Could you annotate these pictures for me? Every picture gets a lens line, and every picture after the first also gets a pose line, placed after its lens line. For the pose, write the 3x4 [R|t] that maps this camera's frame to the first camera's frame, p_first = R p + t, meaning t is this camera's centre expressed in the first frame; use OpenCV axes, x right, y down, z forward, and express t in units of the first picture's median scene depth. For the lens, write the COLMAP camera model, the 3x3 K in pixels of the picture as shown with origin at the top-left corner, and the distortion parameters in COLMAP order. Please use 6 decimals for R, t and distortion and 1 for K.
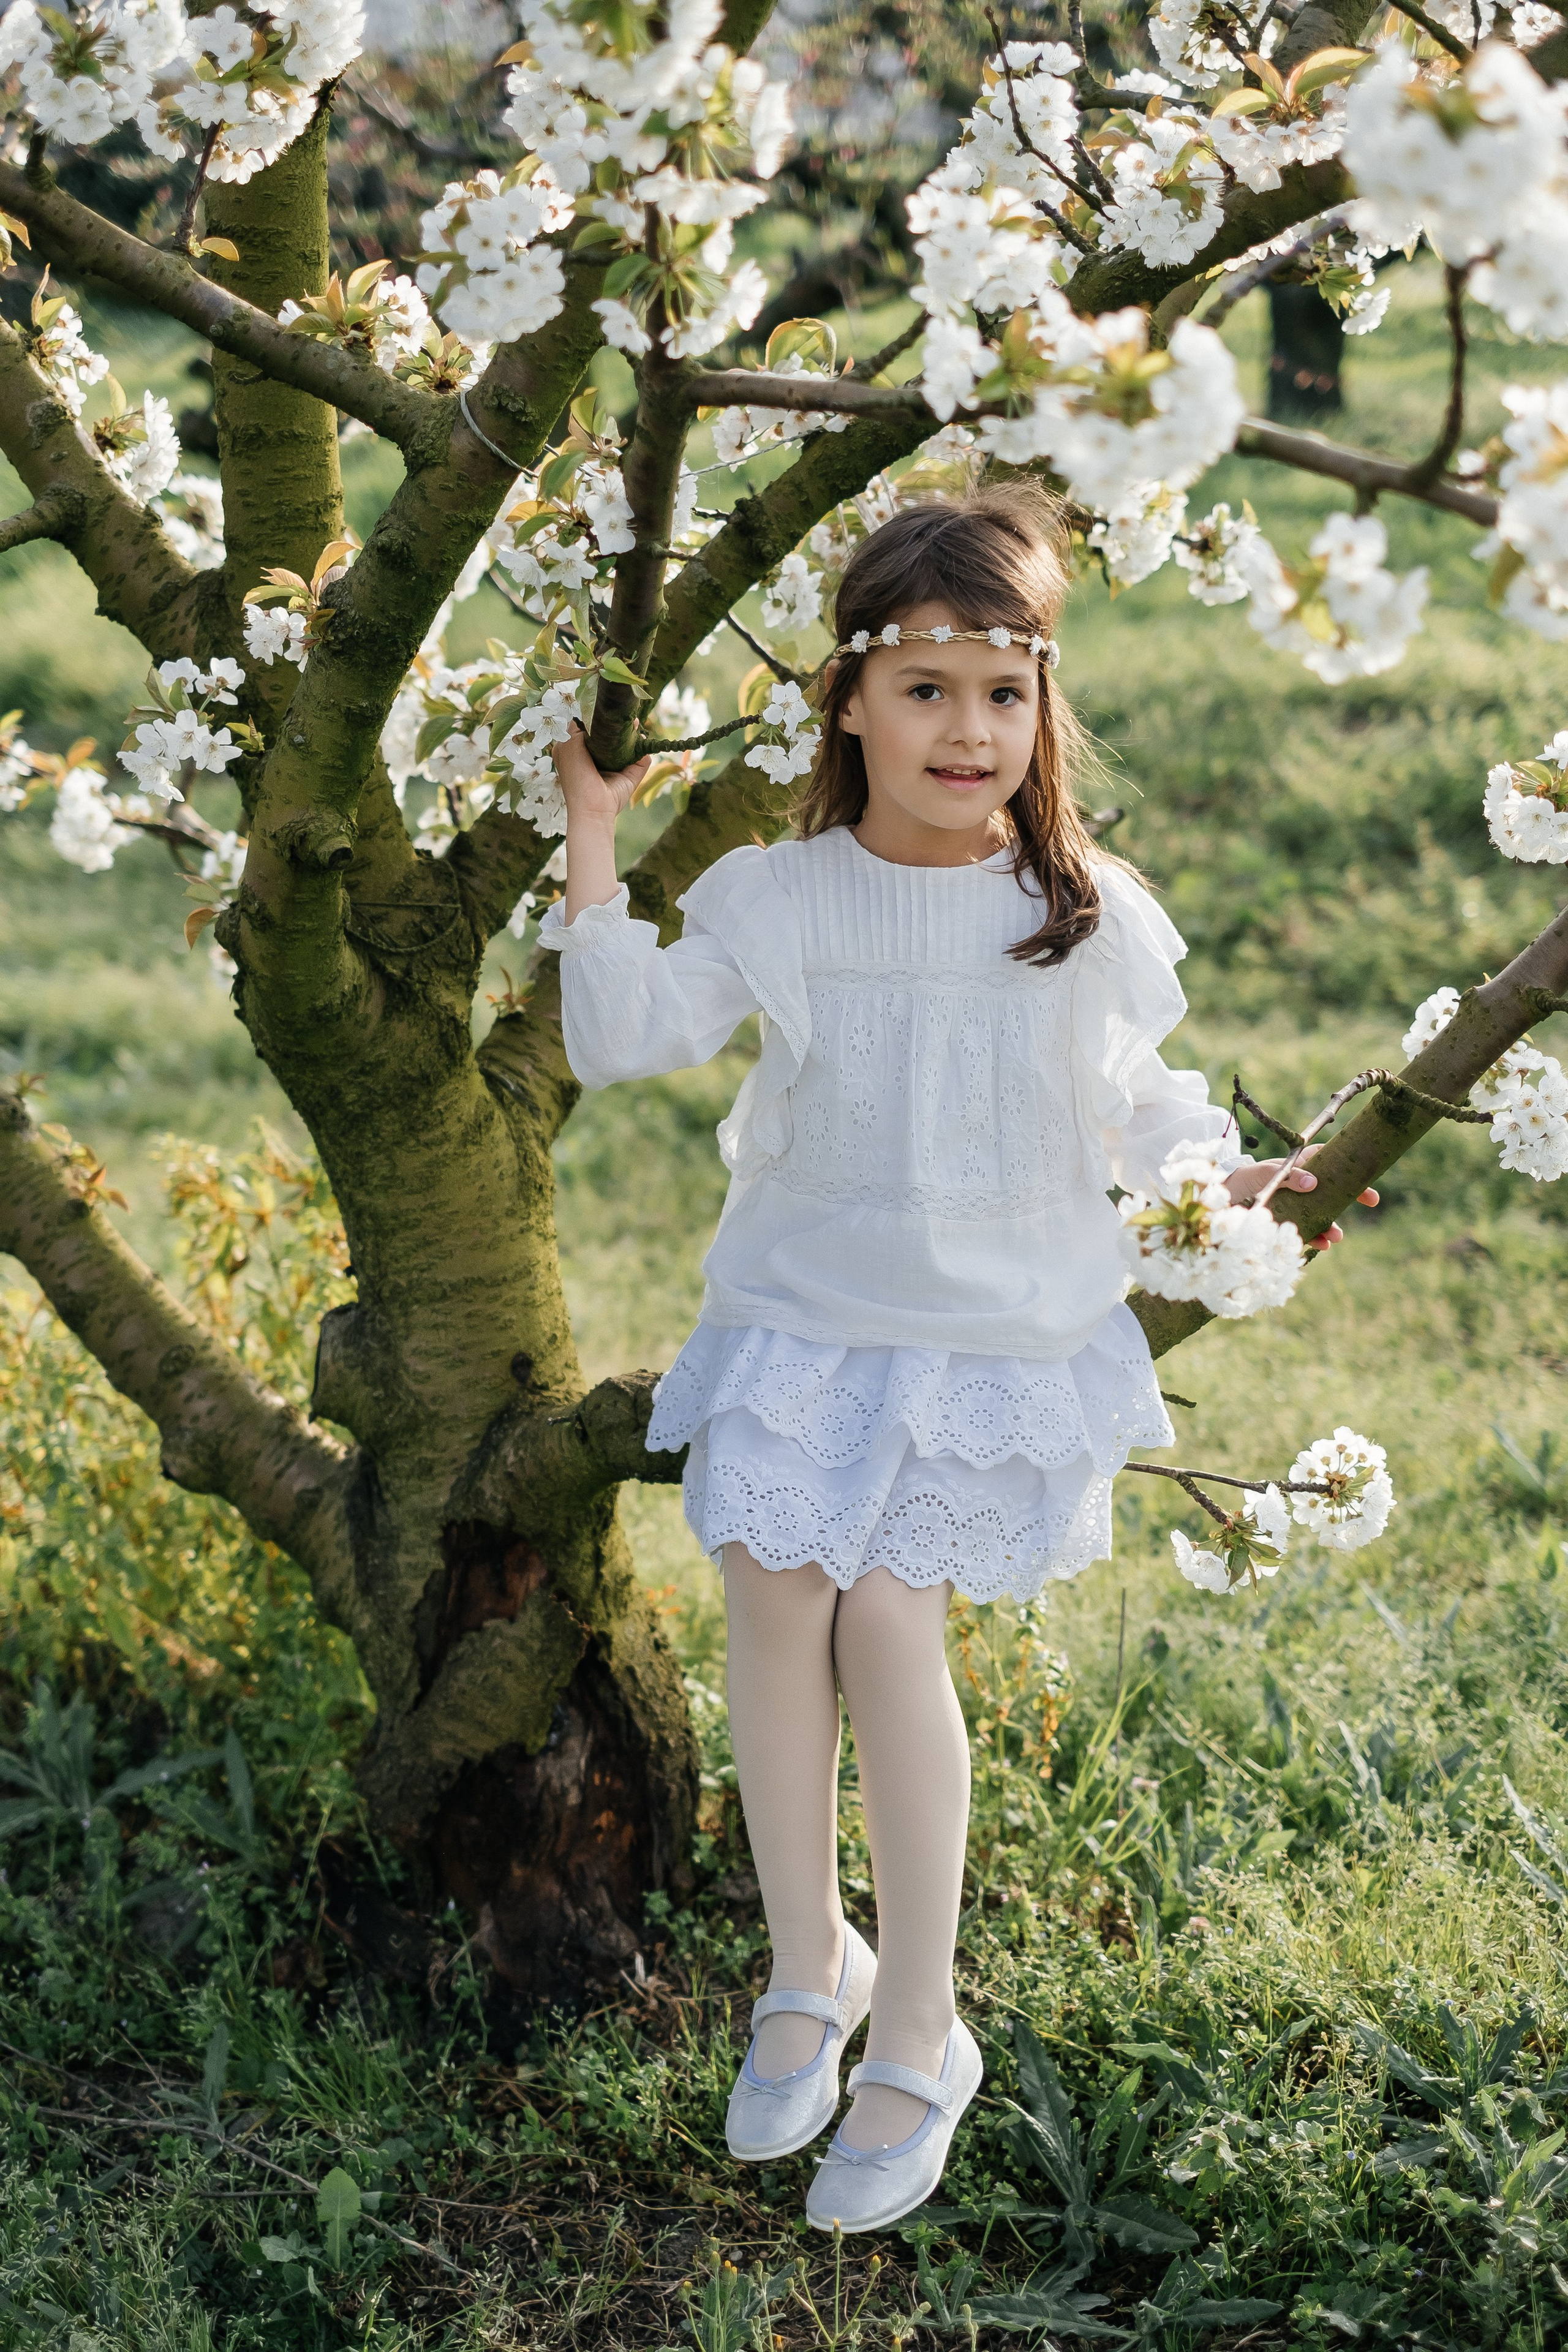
lens RADIAL K [[3750.1, 0, 773.8], [0, 3750.1, 1215.5], [0, 0, 1]] dist [-0.037815, 0.000000]
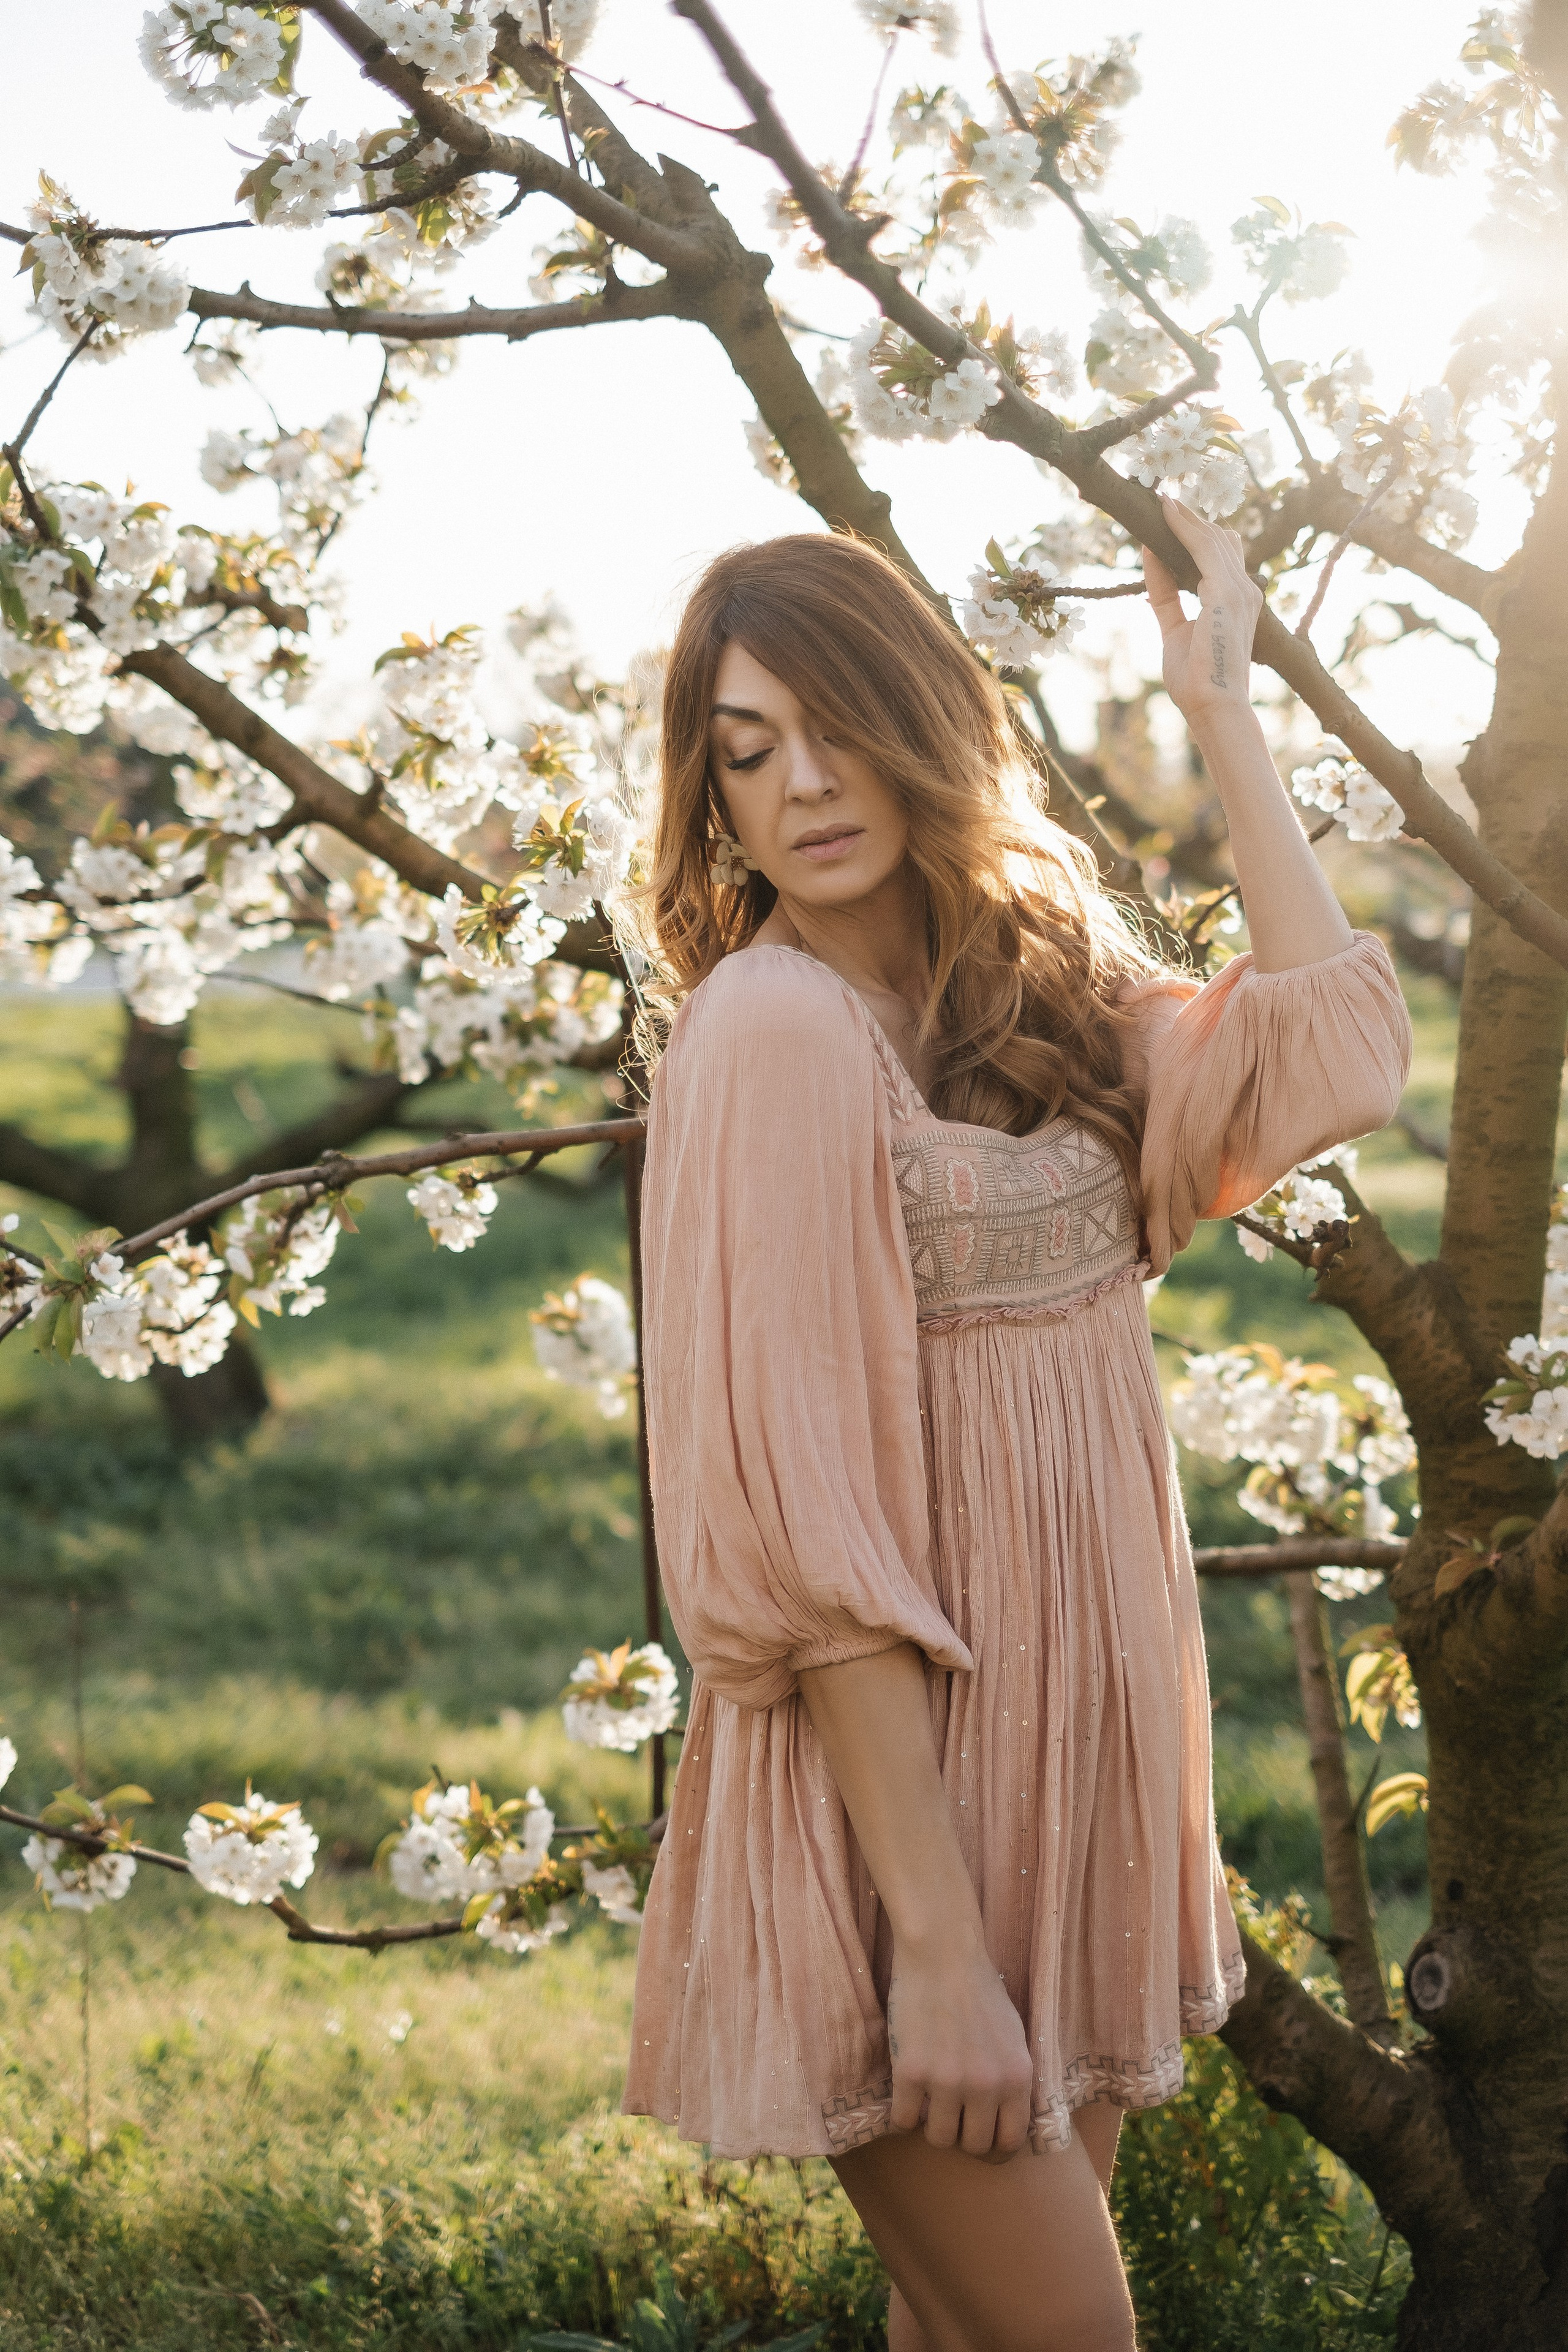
lens RADIAL K [[3750.1, 0, 743.3], [0, 3750.1, 1165.3], [0, 0, 1]] dist [-0.037815, 0.000000]
pose [[0.947849, 0.028928, 0.317405, -0.673593], [0.042014, 0.975841, -0.214402, 0.033137], [-0.315940, 0.216556, 0.923735, -0.001629]]
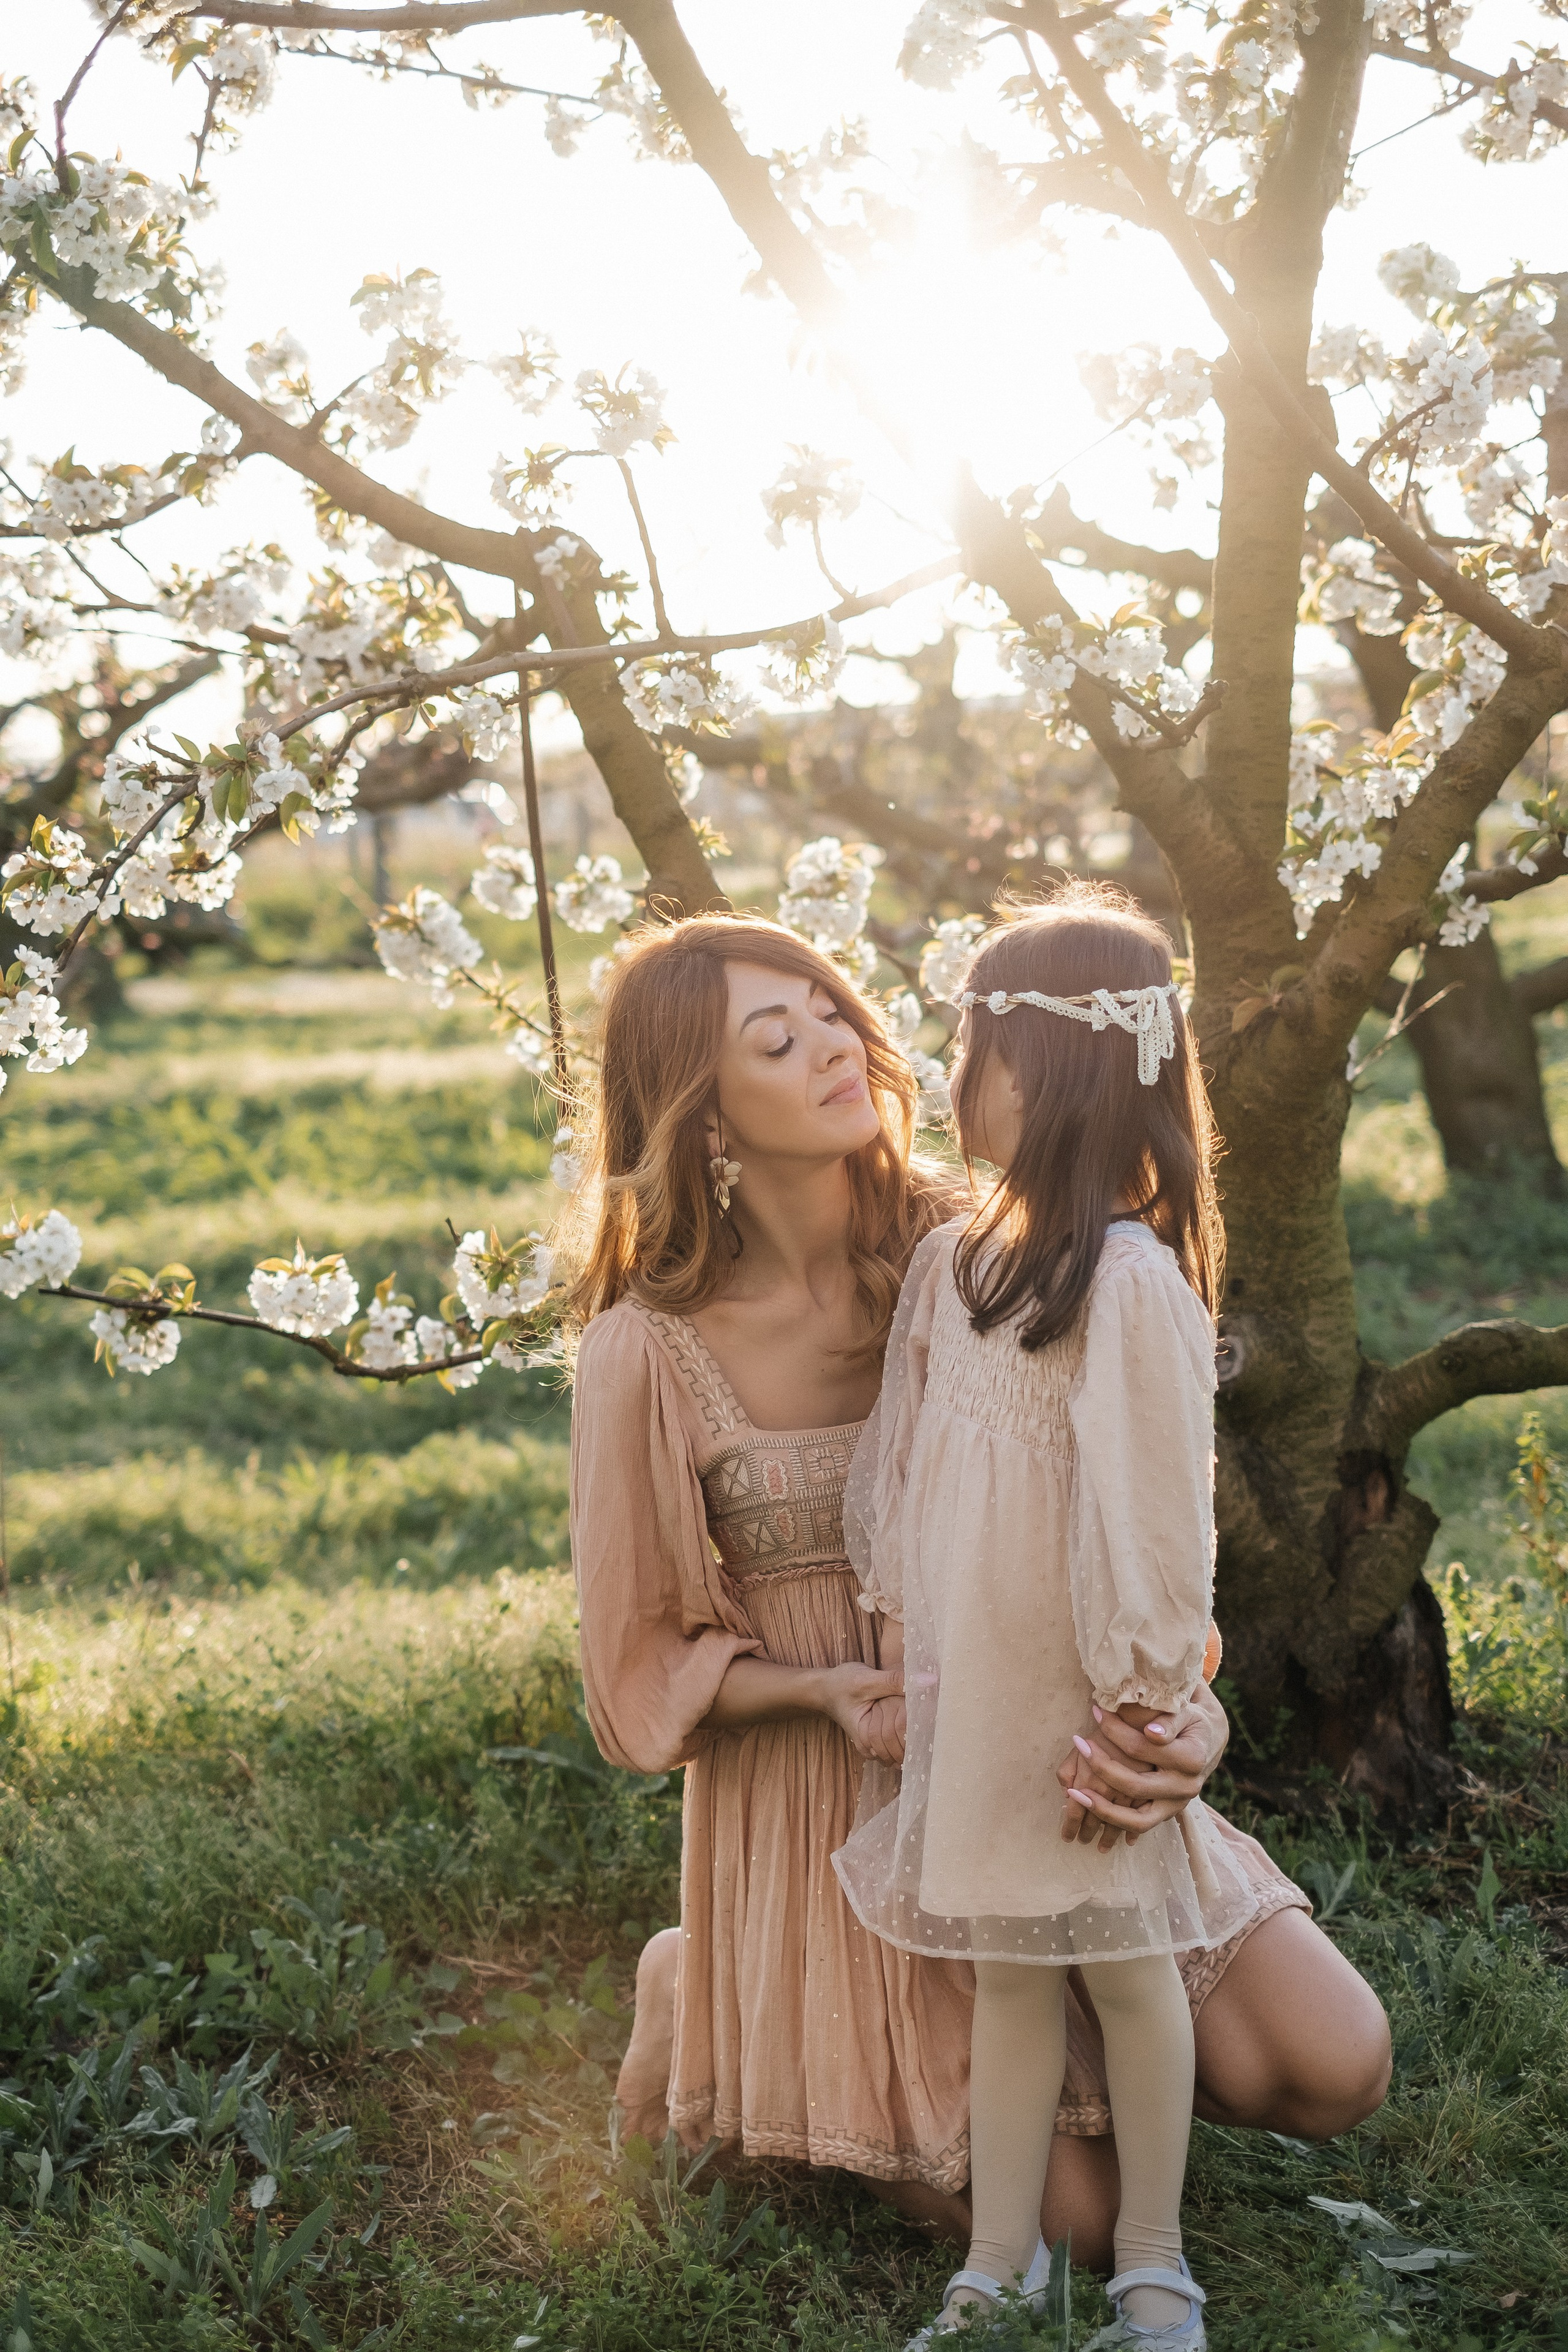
lens RADIAL K [[3750.1, 0, 796.3], [0, 3750.1, 1172.9], [0, 0, 1]] dist [-0.037815, 0.000000]
pose [[0.841752, -0.022932, 0.539377, -1.004738], [0.149785, 0.969793, -0.192523, 0.217437], [-0.518669, 0.242847, 0.819761, -0.065058]]
